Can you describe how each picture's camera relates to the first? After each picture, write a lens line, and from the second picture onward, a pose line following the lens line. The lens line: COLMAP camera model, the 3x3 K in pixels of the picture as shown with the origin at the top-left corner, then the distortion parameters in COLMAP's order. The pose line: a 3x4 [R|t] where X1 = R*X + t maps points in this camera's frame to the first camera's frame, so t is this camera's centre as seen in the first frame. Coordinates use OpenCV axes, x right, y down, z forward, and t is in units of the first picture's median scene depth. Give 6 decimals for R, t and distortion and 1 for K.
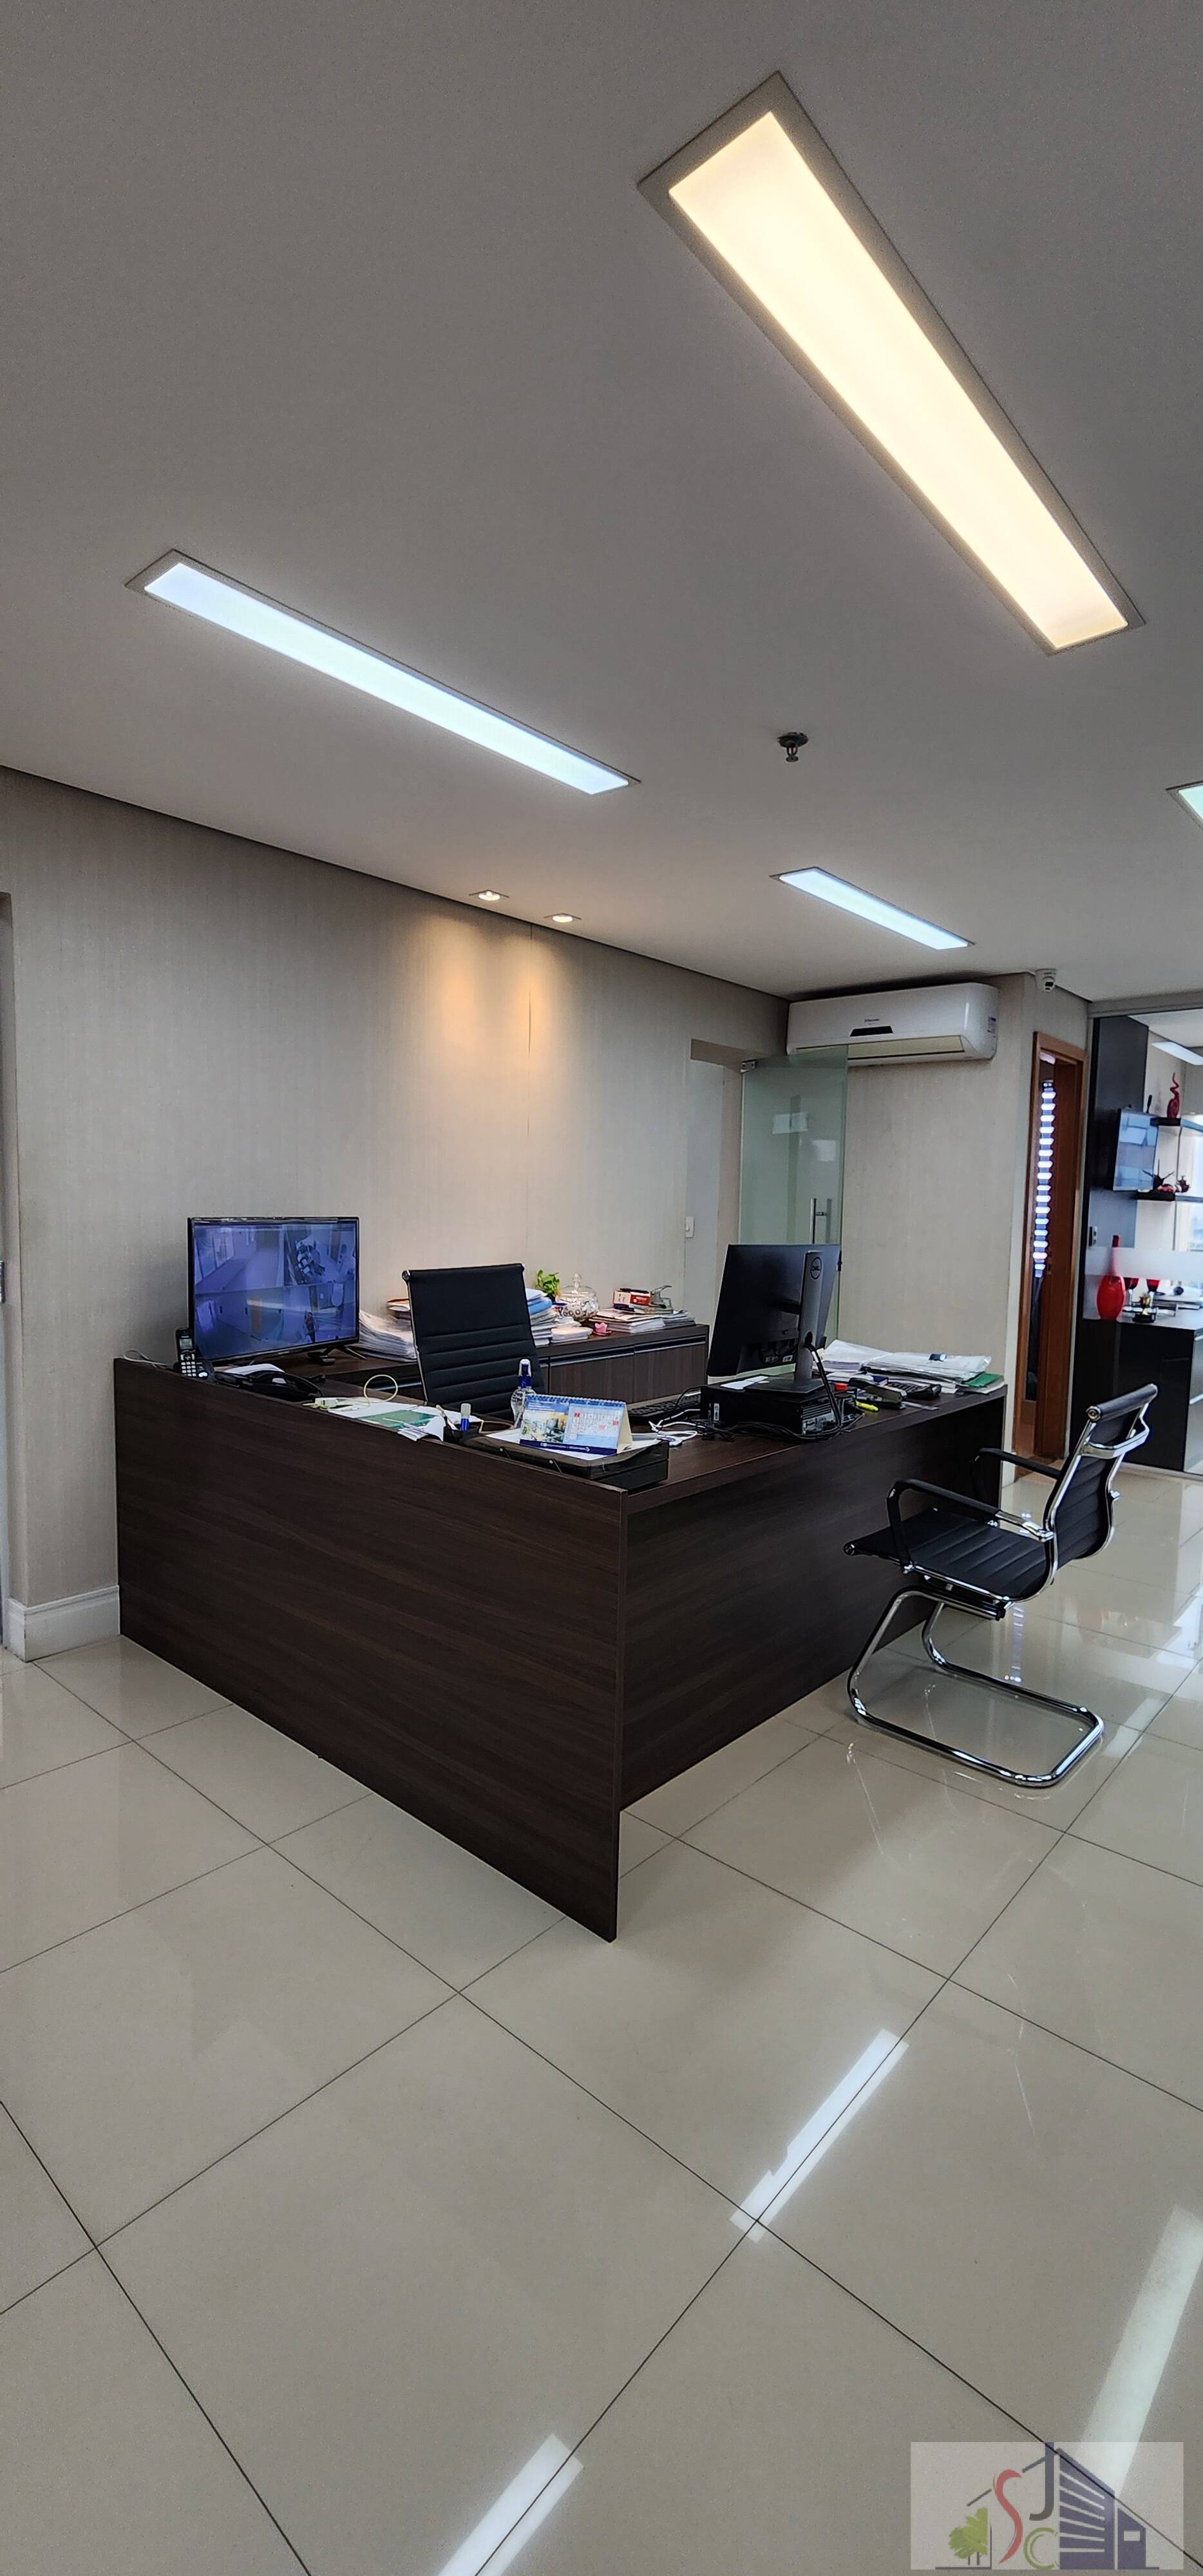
lens RADIAL K [[1071.4, 0, 611.7], [0, 1071.4, 1285.9], [0, 0, 1]] dist [-0.001204, -0.000005]
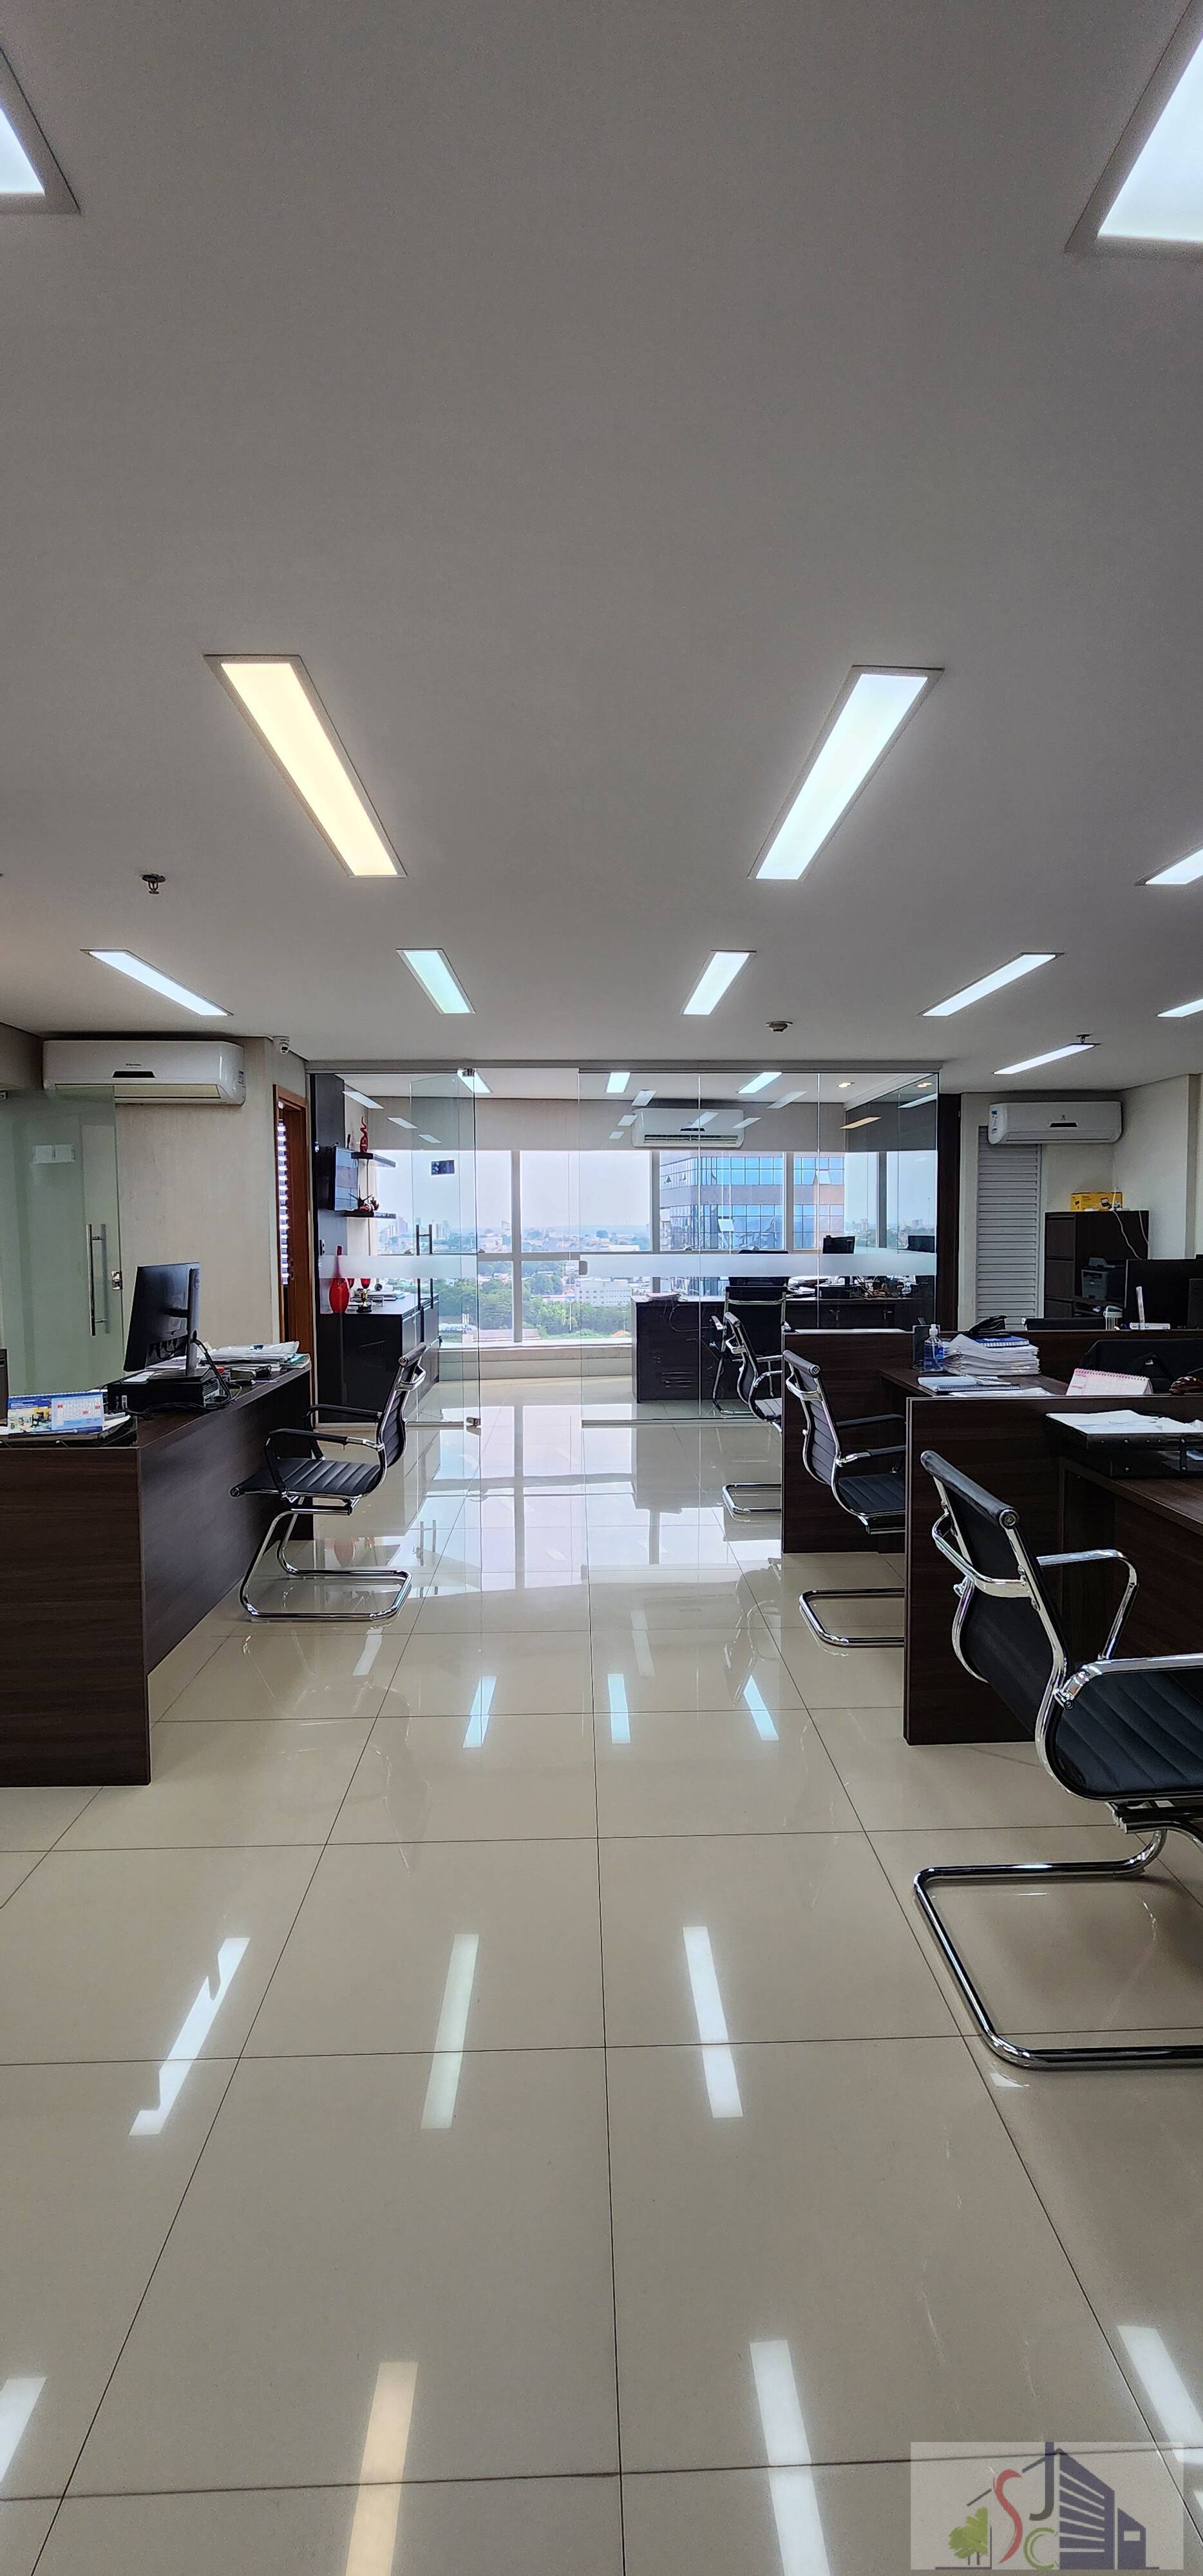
lens RADIAL K [[1058.0, 0, 618.5], [0, 1058.0, 1288.3], [0, 0, 1]] dist [-0.003081, -0.000260]
pose [[0.726592, -0.070003, 0.683493, -0.170102], [0.077063, 0.996822, 0.020172, 0.003157], [-0.682733, 0.038015, 0.729678, -0.156008]]
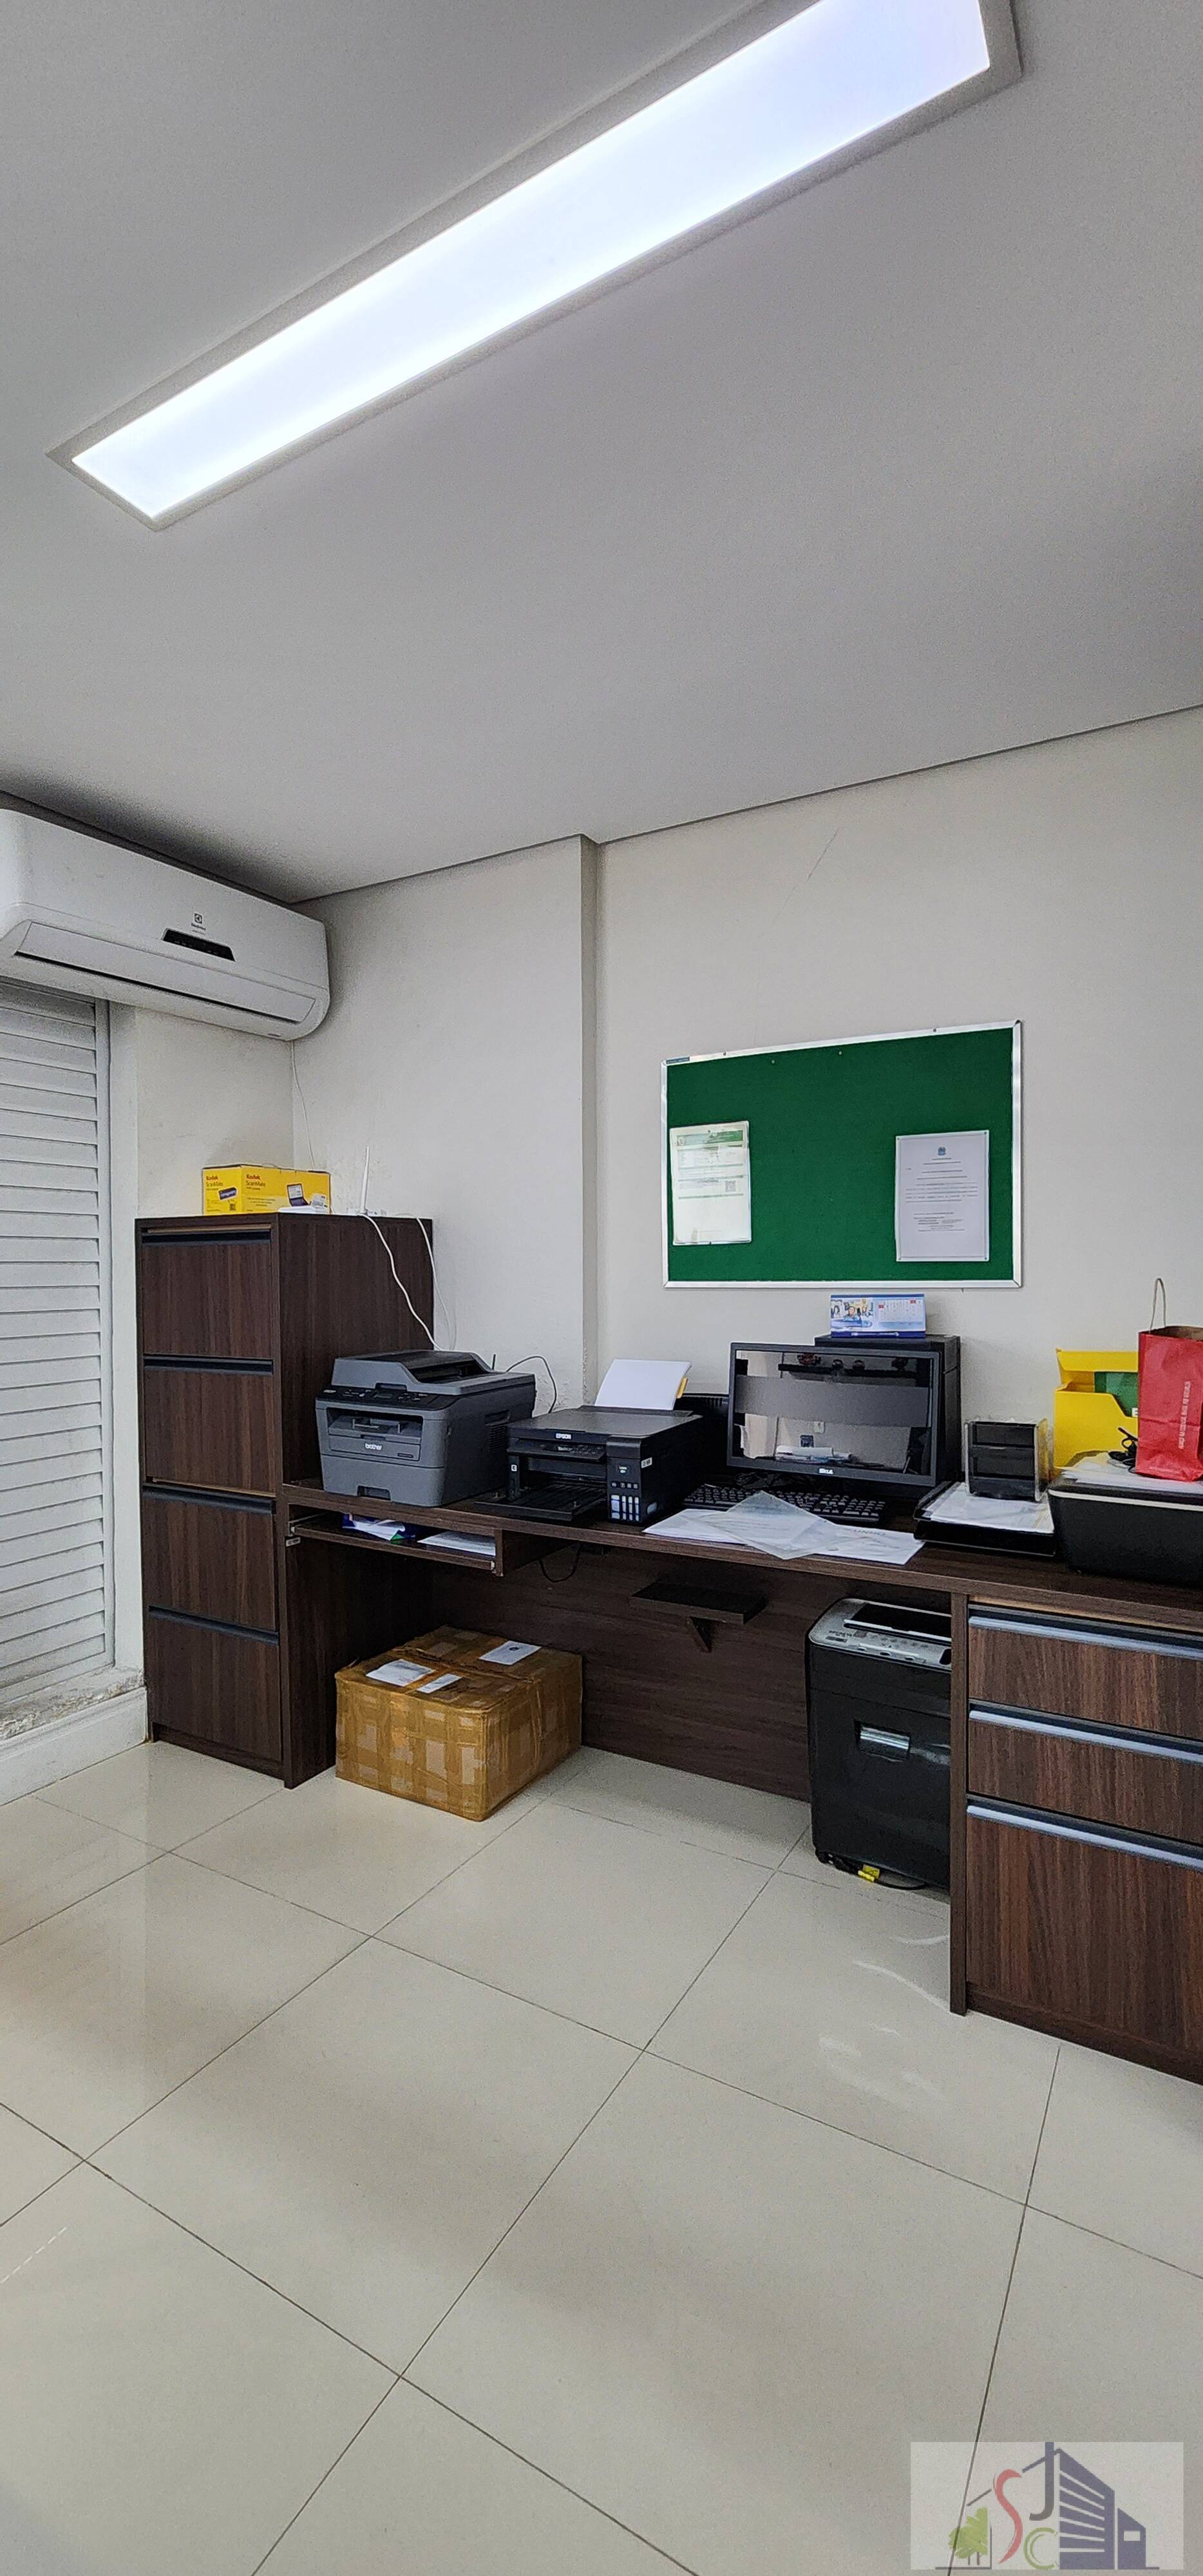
lens RADIAL K [[1071.4, 0, 611.7], [0, 1071.4, 1285.9], [0, 0, 1]] dist [-0.001204, -0.000005]
pose [[-0.192891, -0.042207, 0.980312, 0.929499], [0.080724, 0.995005, 0.058724, -0.009490], [-0.977894, 0.090462, -0.188520, 0.488750]]
